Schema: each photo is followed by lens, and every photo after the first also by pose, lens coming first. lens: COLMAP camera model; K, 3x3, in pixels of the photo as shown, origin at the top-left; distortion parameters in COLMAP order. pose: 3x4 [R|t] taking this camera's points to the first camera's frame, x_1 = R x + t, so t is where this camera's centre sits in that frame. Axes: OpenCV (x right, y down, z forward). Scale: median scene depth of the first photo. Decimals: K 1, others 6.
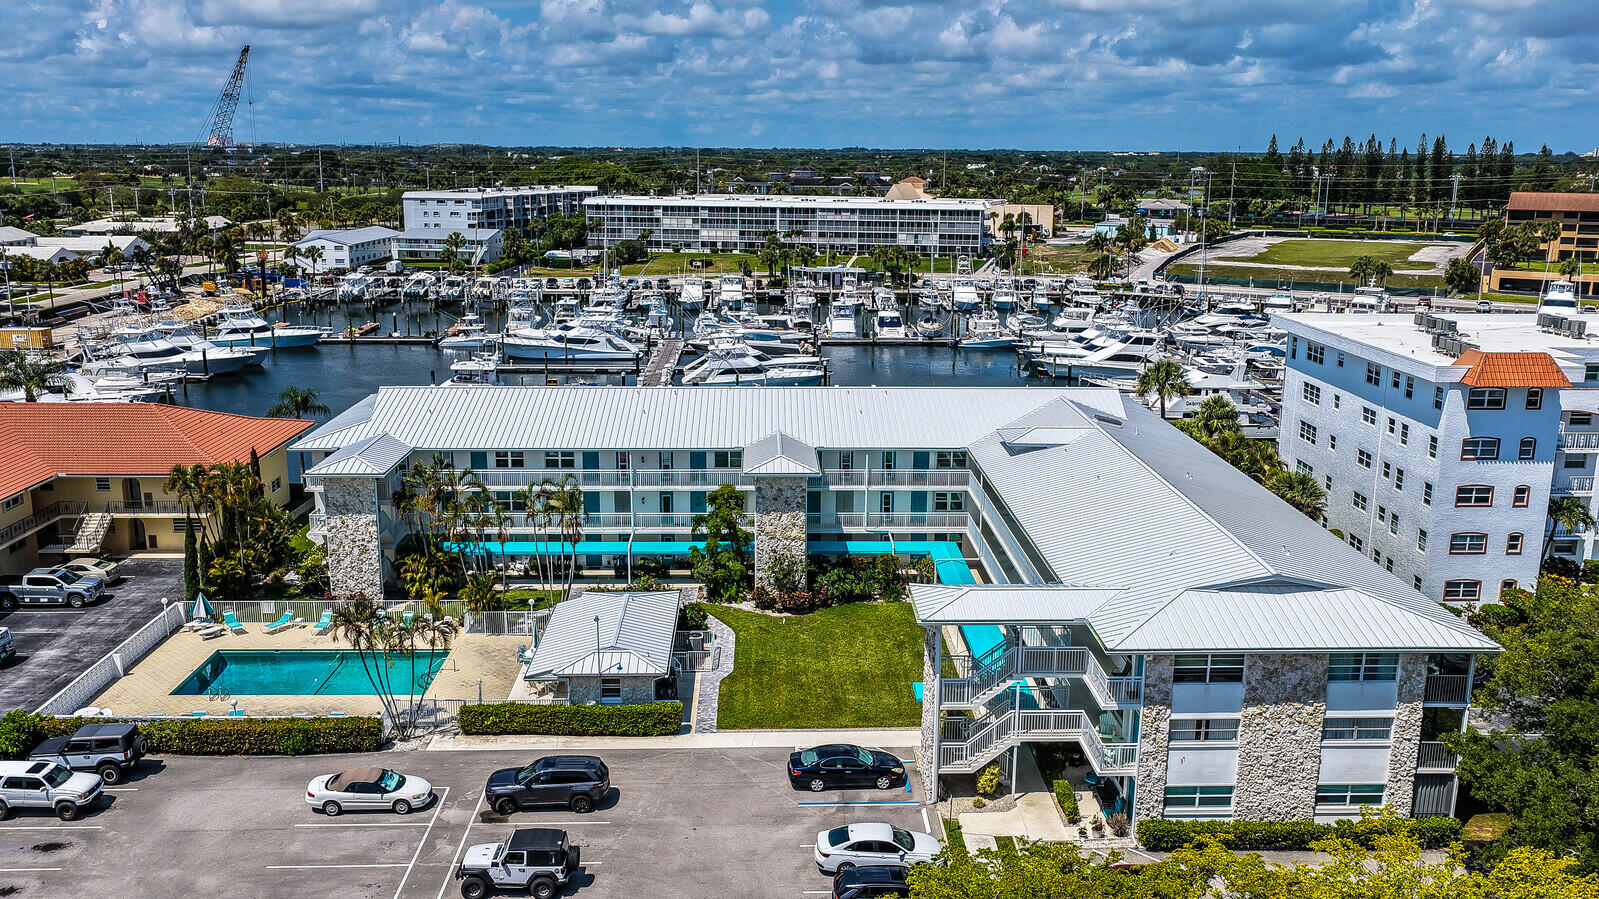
lens RADIAL K [[1318.2, 0, 799.5], [0, 1318.2, 449.5], [0, 0, 1]] dist [0.000046, 0.012077]
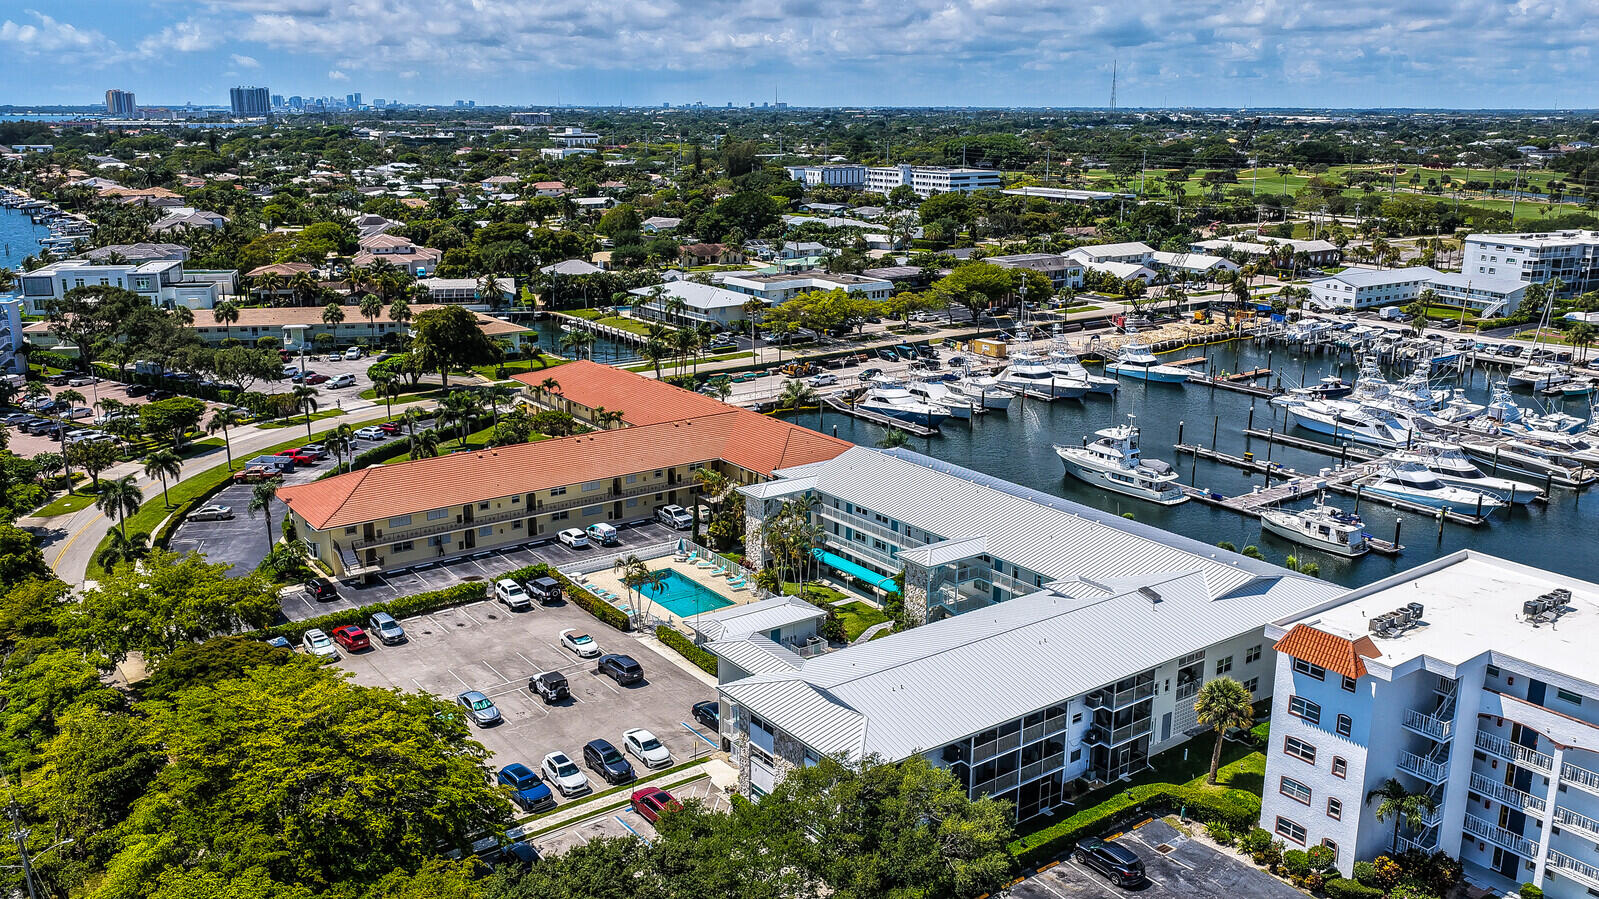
lens RADIAL K [[1318.2, 0, 799.5], [0, 1318.2, 449.5], [0, 0, 1]] dist [0.000046, 0.012077]
pose [[0.573383, 0.203595, -0.793588, 0.980351], [-0.184237, 0.975864, 0.117244, -0.234117], [0.798304, 0.078982, 0.597053, -0.008854]]
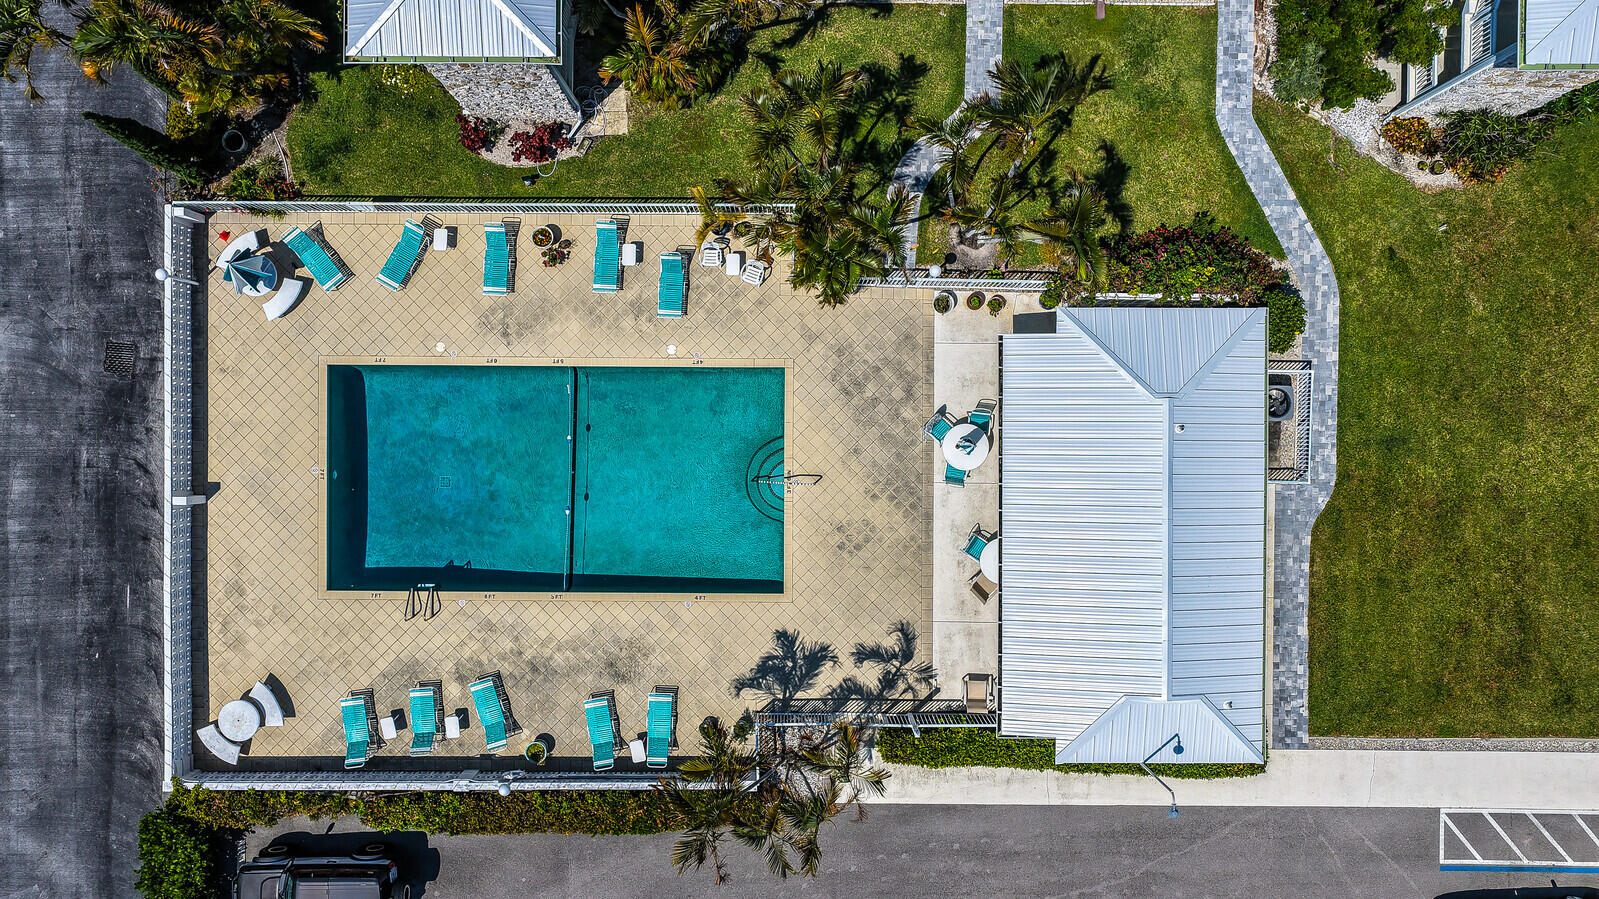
lens RADIAL K [[1318.2, 0, 799.5], [0, 1318.2, 449.5], [0, 0, 1]] dist [0.000046, 0.012077]
pose [[0.999351, 0.035170, -0.007832, -0.215016], [-0.000284, 0.225070, 0.974342, -0.286853], [0.036030, -0.973708, 0.224934, 0.730557]]
